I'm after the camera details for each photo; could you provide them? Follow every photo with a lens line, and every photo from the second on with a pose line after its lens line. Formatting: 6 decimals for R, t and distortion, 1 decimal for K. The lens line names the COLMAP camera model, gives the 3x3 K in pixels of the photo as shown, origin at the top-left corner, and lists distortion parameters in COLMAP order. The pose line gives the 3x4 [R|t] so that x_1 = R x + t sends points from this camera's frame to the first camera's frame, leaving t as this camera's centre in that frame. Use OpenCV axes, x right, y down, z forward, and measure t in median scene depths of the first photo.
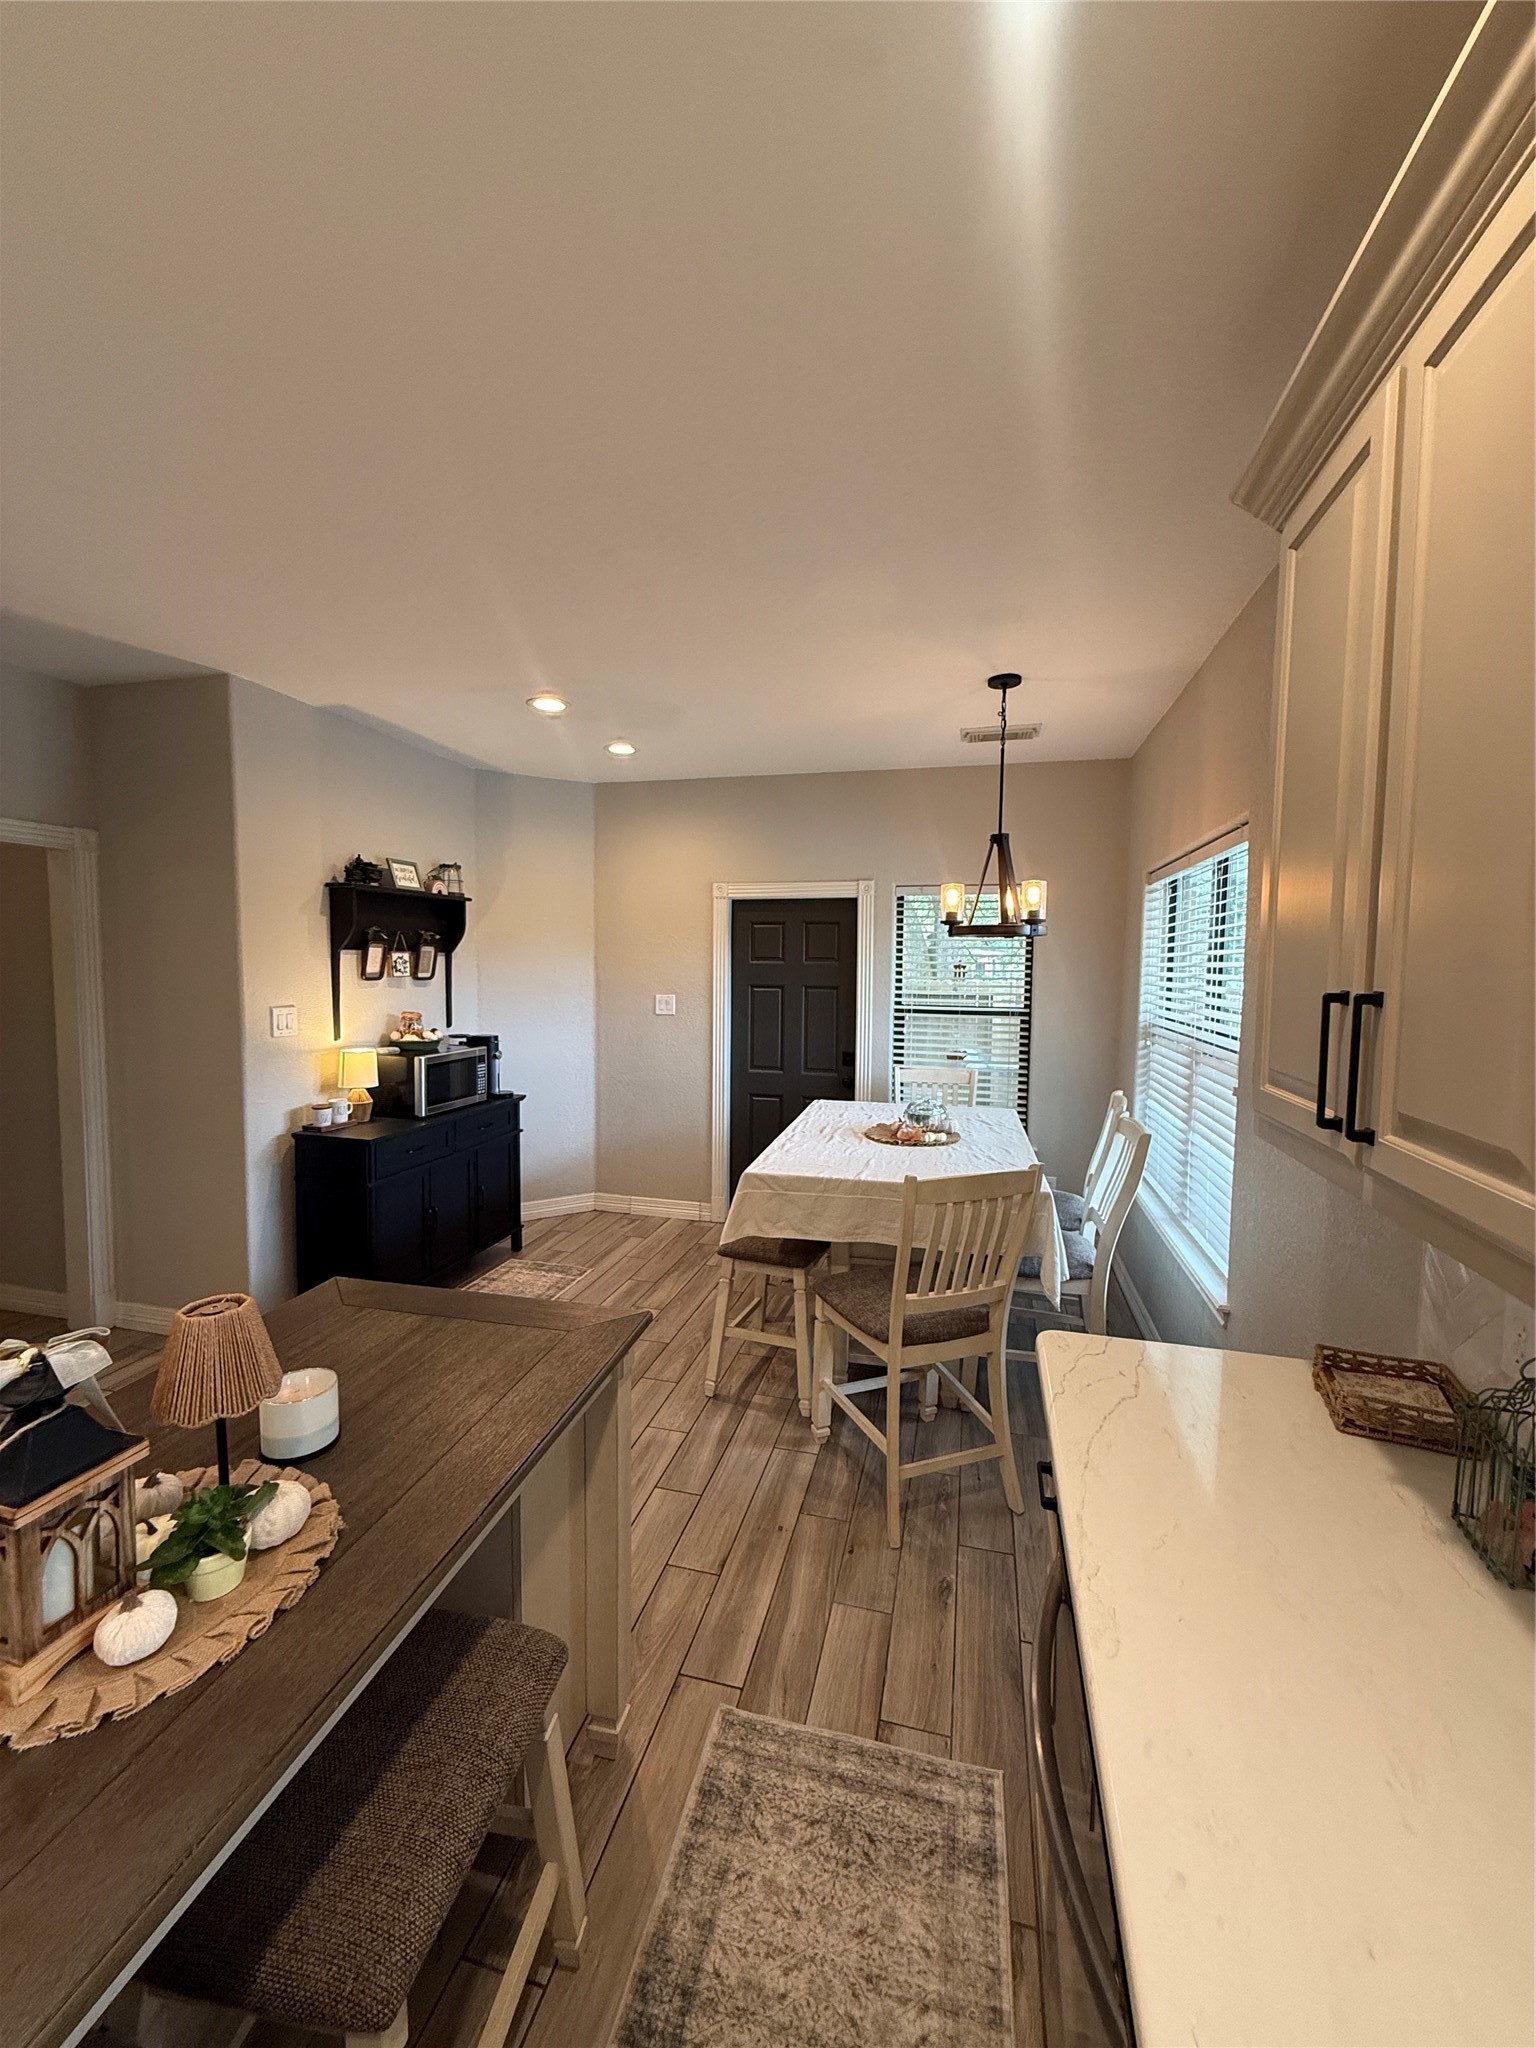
lens RADIAL K [[818.0, 0, 768.8], [0, 818.0, 1020.8], [0, 0, 1]] dist [-0.001119, 0.000216]
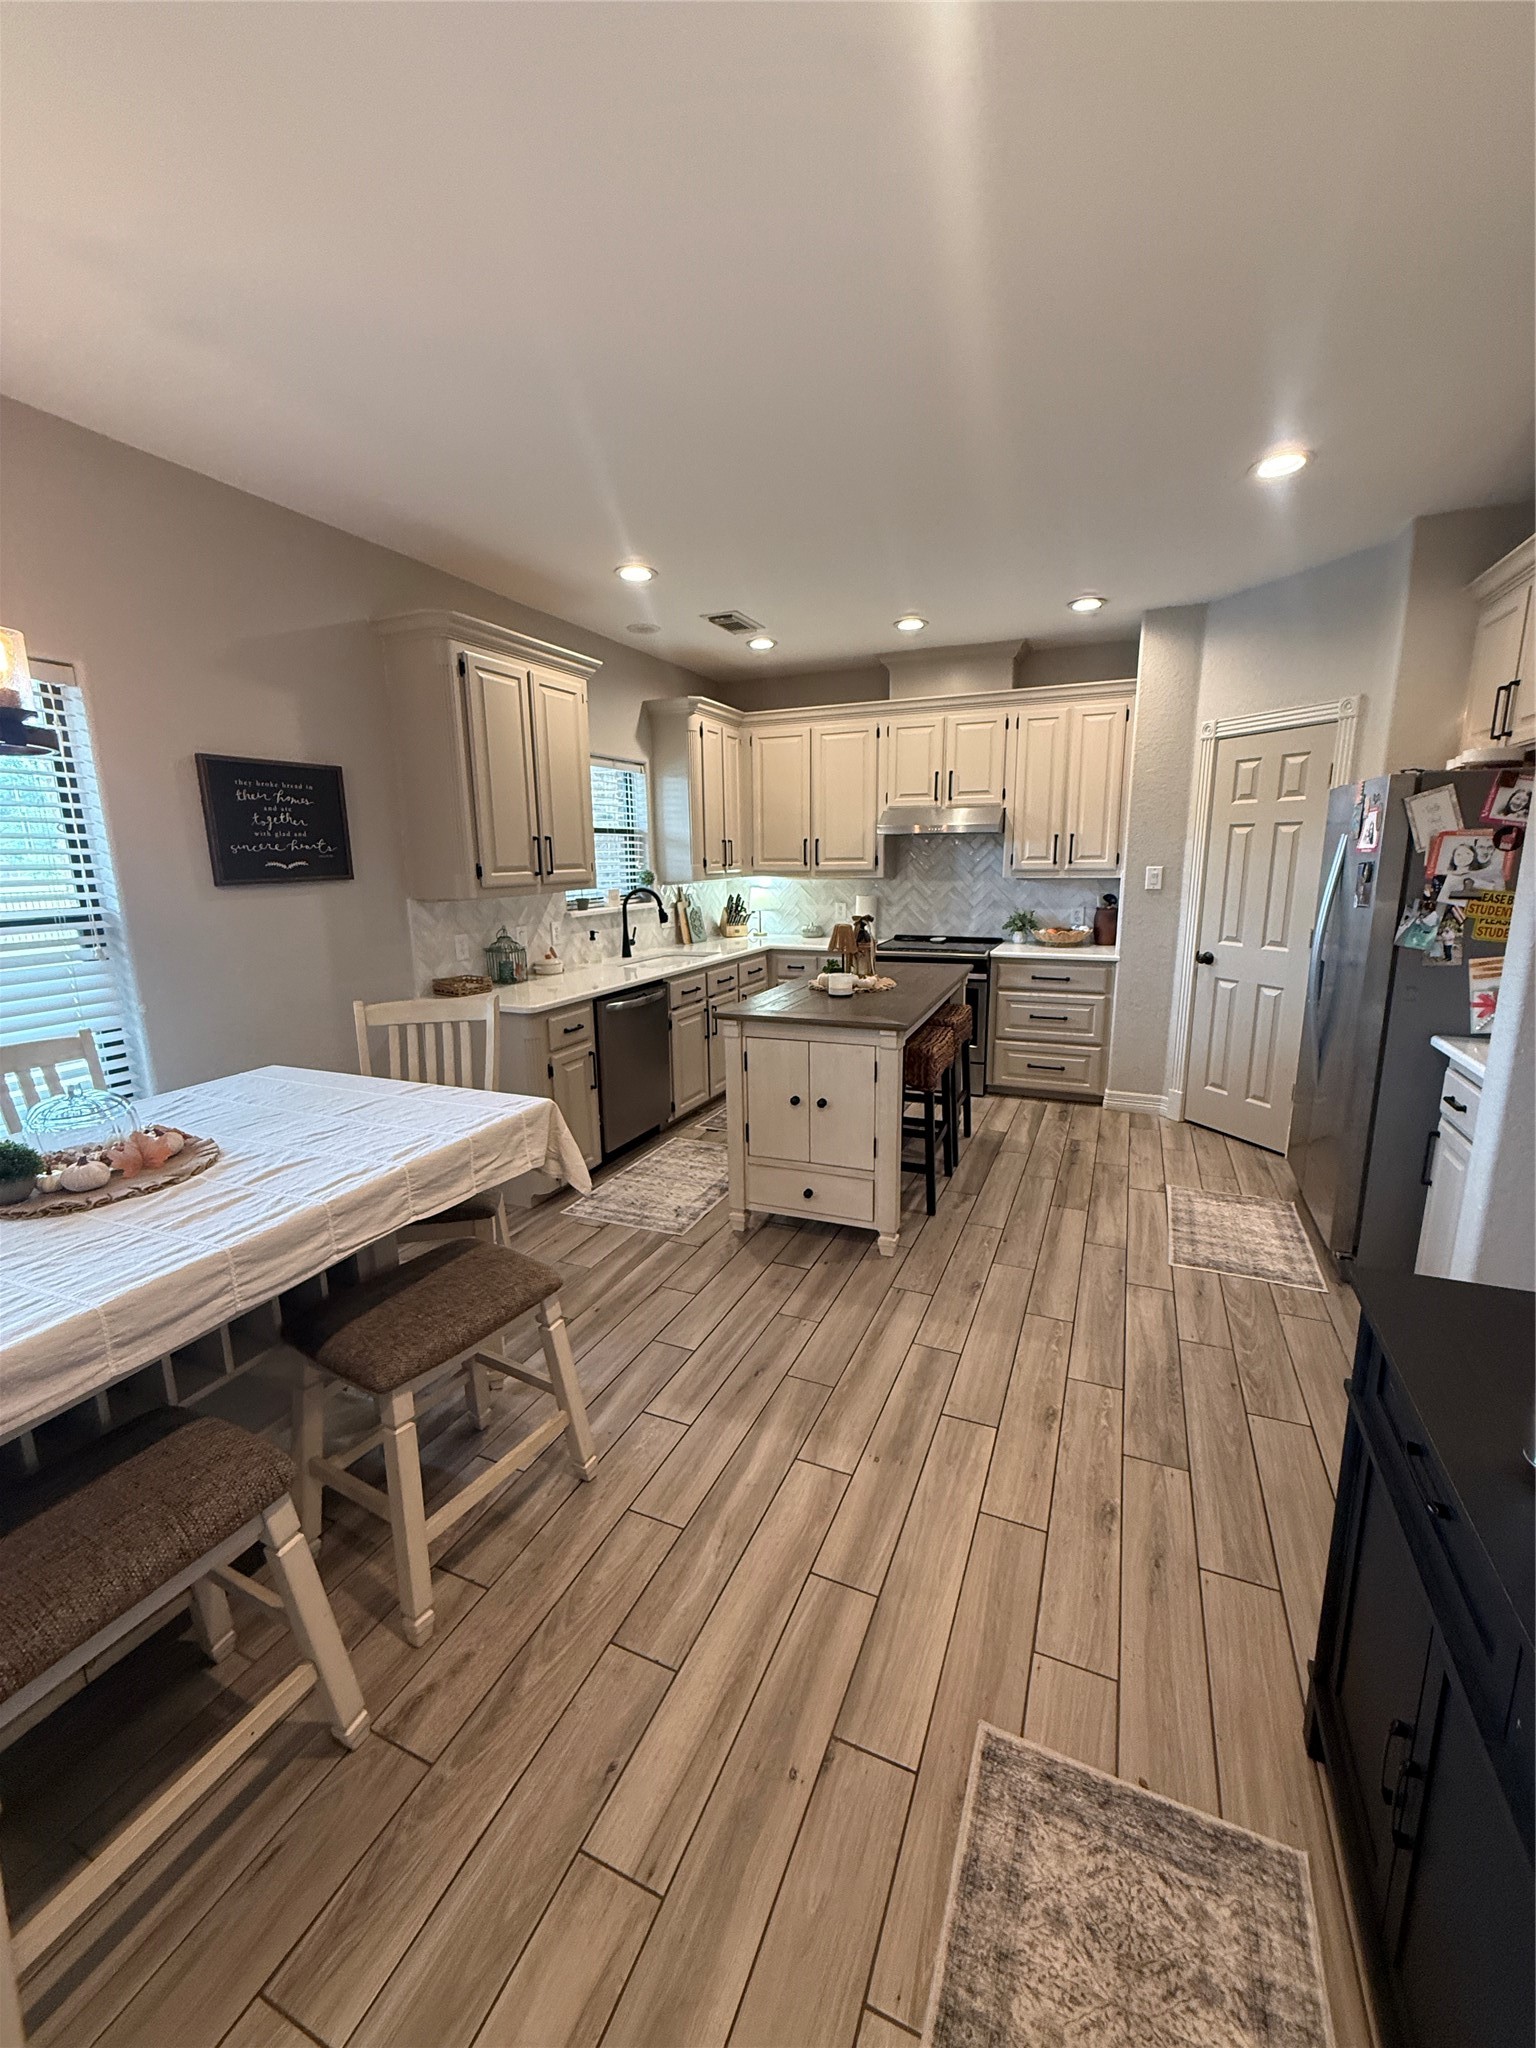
lens RADIAL K [[818.0, 0, 764.2], [0, 818.0, 1010.9], [0, 0, 1]] dist [-0.001119, 0.000216]
pose [[-0.986325, -0.014410, 0.164182, -0.461503], [0.027293, 0.968136, 0.248933, -0.085674], [-0.162538, 0.250009, -0.954503, 2.232380]]
